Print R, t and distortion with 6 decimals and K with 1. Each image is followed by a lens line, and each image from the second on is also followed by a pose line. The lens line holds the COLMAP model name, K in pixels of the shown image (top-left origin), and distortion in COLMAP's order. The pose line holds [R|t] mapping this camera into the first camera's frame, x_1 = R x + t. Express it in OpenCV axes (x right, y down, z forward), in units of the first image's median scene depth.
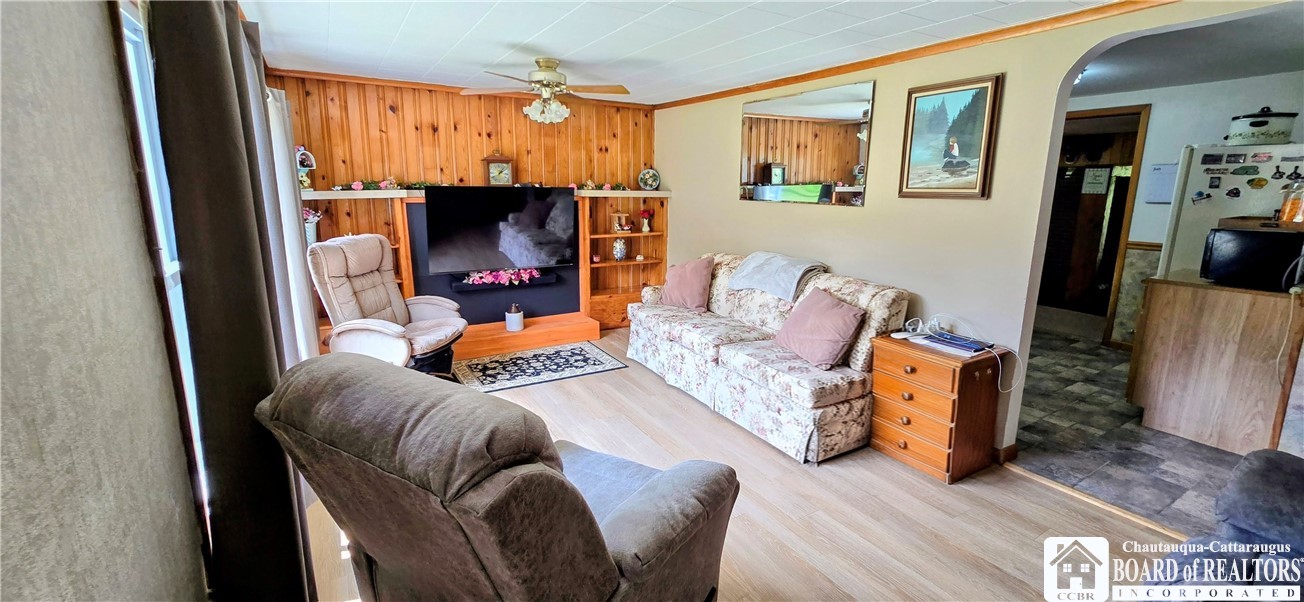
lens RADIAL K [[535.9, 0, 653.3], [0, 535.9, 299.0], [0, 0, 1]] dist [-0.000210, 0.001579]
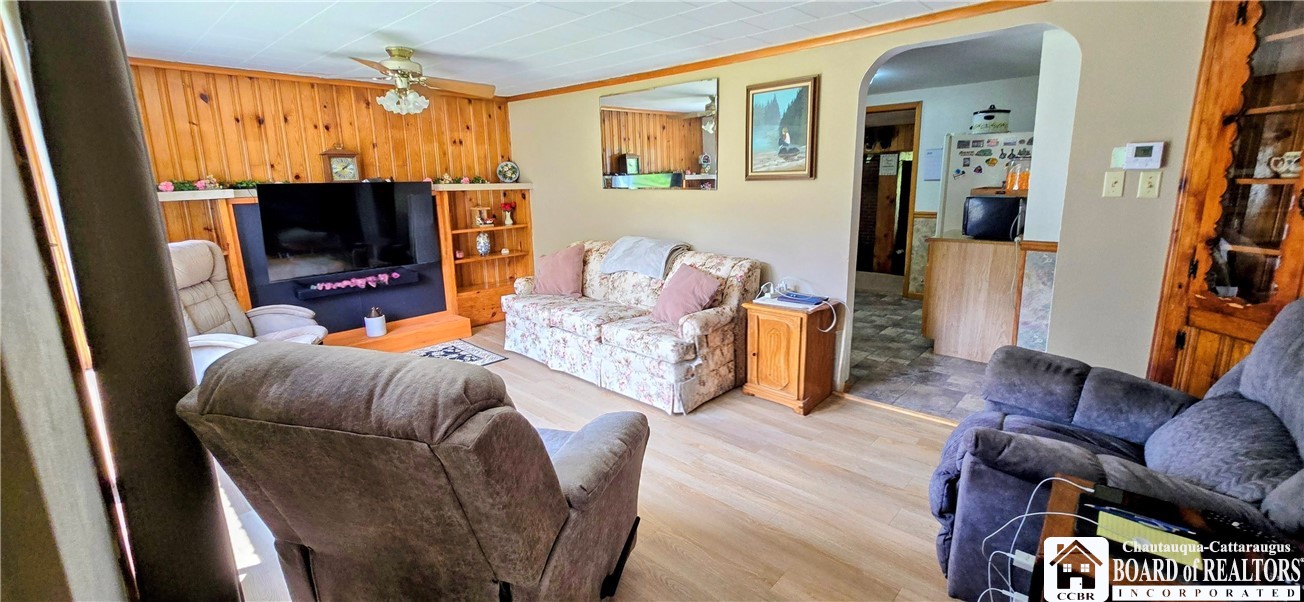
lens RADIAL K [[535.9, 0, 653.1], [0, 535.9, 297.3], [0, 0, 1]] dist [-0.000210, 0.001579]
pose [[0.961836, -0.084619, 0.260214, -0.037459], [0.082175, 0.996412, 0.020280, 0.014589], [-0.260996, 0.001877, 0.965338, -0.040943]]
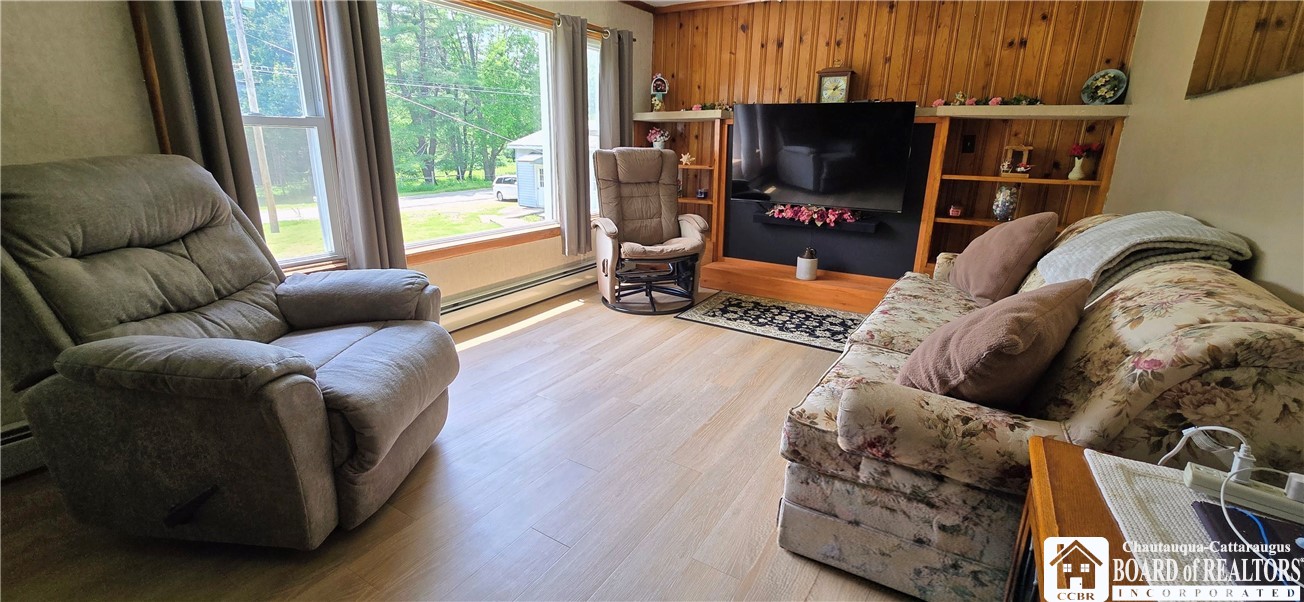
lens RADIAL K [[535.9, 0, 655.9], [0, 535.9, 294.3], [0, 0, 1]] dist [-0.000210, 0.001579]
pose [[0.462398, 0.243220, -0.852662, 0.428039], [-0.197982, 0.965685, 0.168094, -0.016385], [0.864287, 0.091086, 0.494683, 0.447149]]
